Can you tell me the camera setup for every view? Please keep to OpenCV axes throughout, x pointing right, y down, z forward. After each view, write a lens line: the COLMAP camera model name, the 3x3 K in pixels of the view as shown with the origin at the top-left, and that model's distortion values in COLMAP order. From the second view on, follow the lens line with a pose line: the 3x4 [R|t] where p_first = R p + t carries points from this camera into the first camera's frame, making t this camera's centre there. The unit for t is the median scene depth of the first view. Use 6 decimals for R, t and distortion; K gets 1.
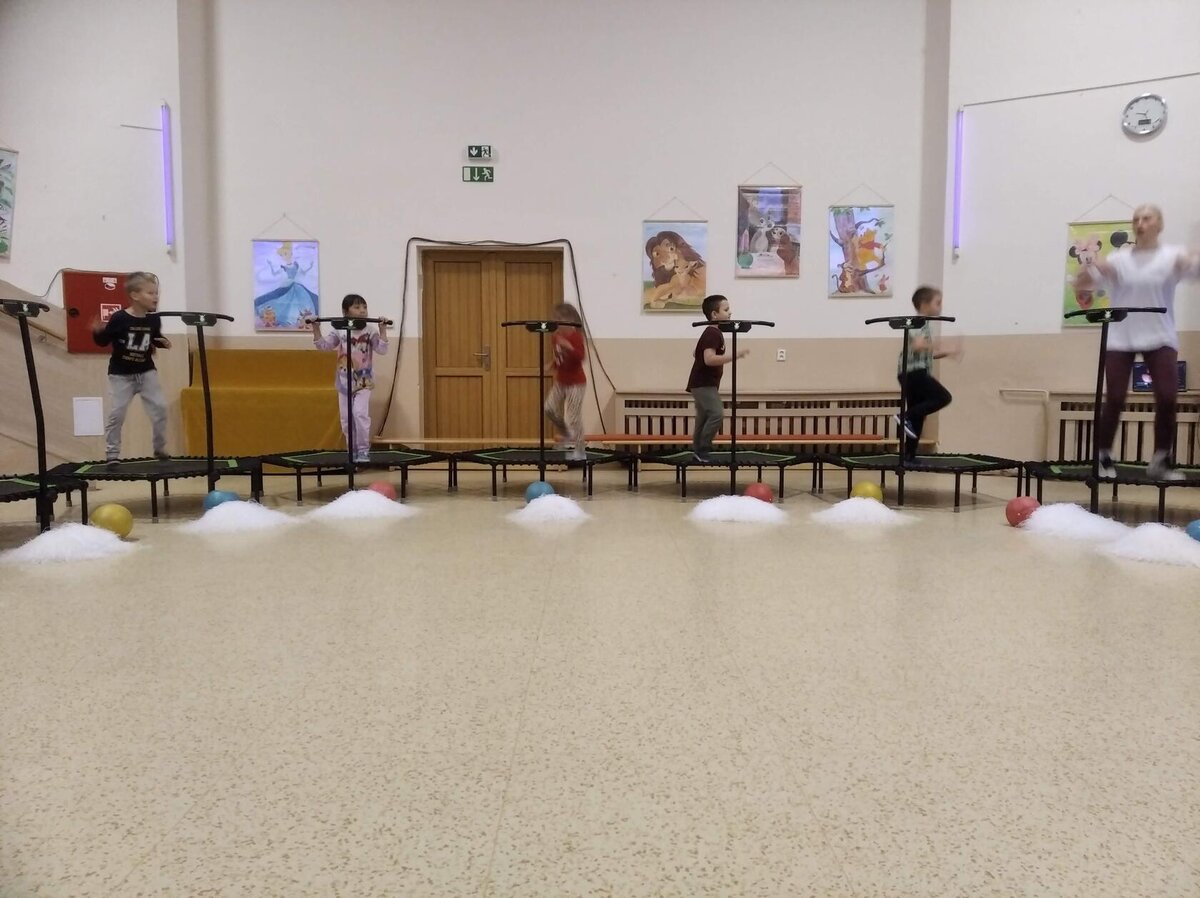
lens RADIAL K [[1565.3, 0, 600.0], [0, 1565.3, 449.0], [0, 0, 1]] dist [0.098130, -0.319578]
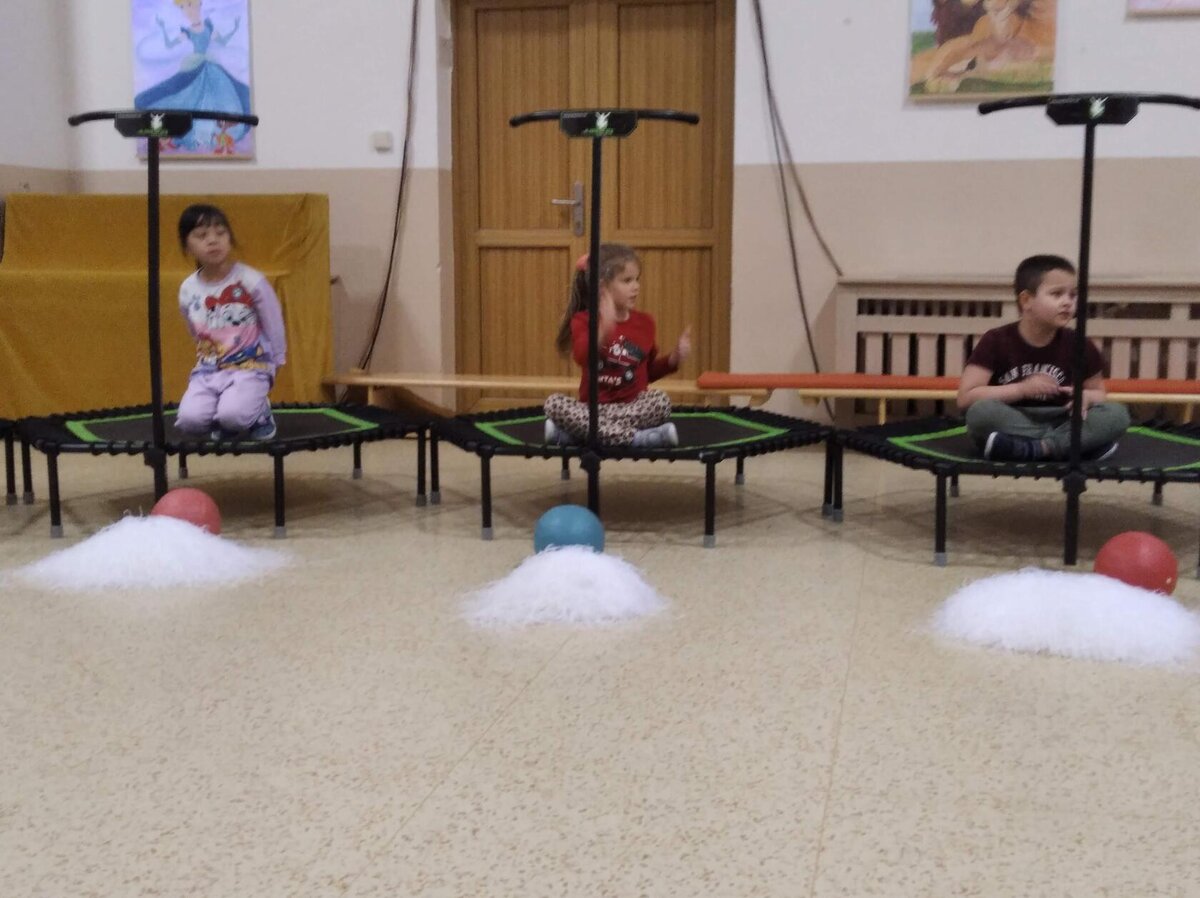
lens RADIAL K [[1565.3, 0, 600.0], [0, 1565.3, 449.0], [0, 0, 1]] dist [0.098130, -0.319578]
pose [[0.959996, 0.032687, -0.278100, 0.072370], [-0.010714, 0.996724, 0.080165, -0.023402], [0.279809, -0.073978, 0.957201, 0.537661]]
